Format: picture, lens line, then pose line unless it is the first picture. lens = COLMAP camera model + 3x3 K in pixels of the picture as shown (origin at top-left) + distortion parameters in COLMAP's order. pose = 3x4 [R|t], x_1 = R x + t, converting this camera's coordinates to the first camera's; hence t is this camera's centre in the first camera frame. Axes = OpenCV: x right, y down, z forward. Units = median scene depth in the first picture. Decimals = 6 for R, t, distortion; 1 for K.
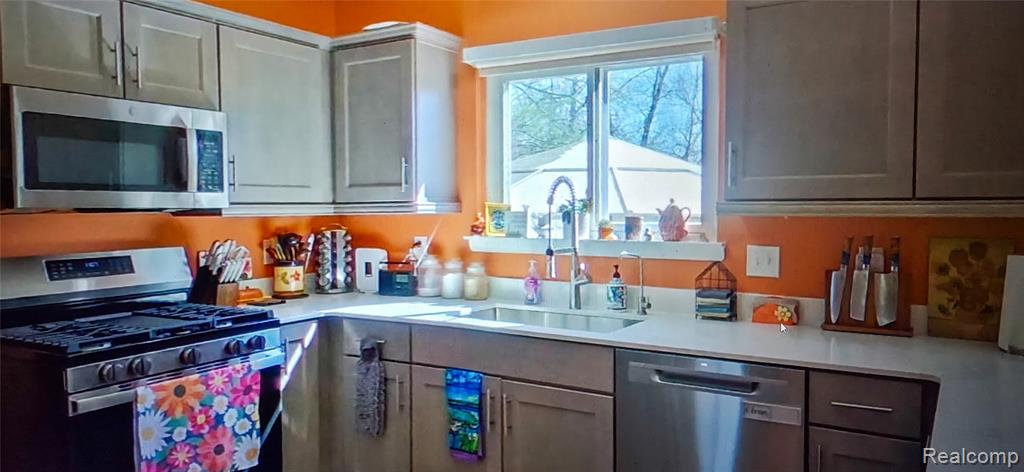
lens RADIAL K [[658.3, 0, 552.6], [0, 658.3, 235.2], [0, 0, 1]] dist [0.006664, 0.004056]
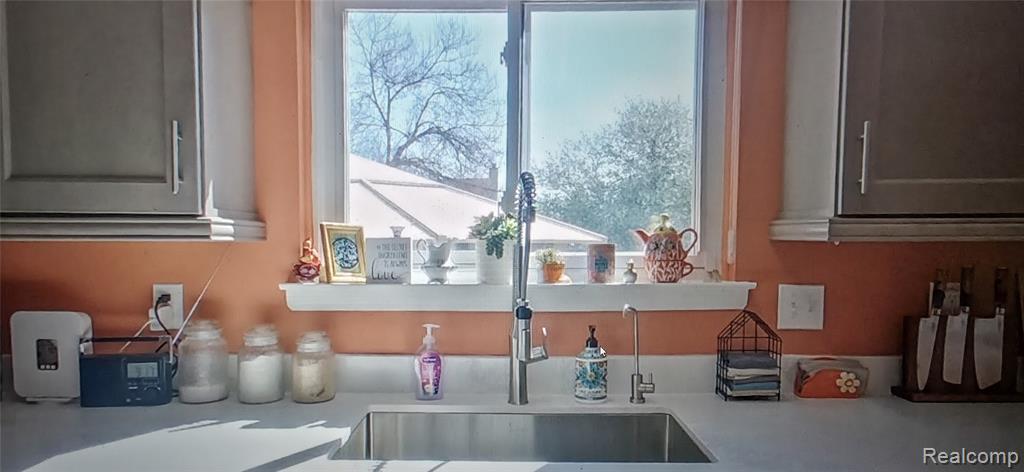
lens RADIAL K [[617.1, 0, 513.4], [0, 617.1, 268.5], [0, 0, 1]] dist [-0.089349, 0.095819]
pose [[0.881803, -0.026877, 0.470851, -0.208492], [0.022817, 0.999637, 0.014329, -0.014511], [-0.471065, -0.001892, 0.882096, 0.486810]]
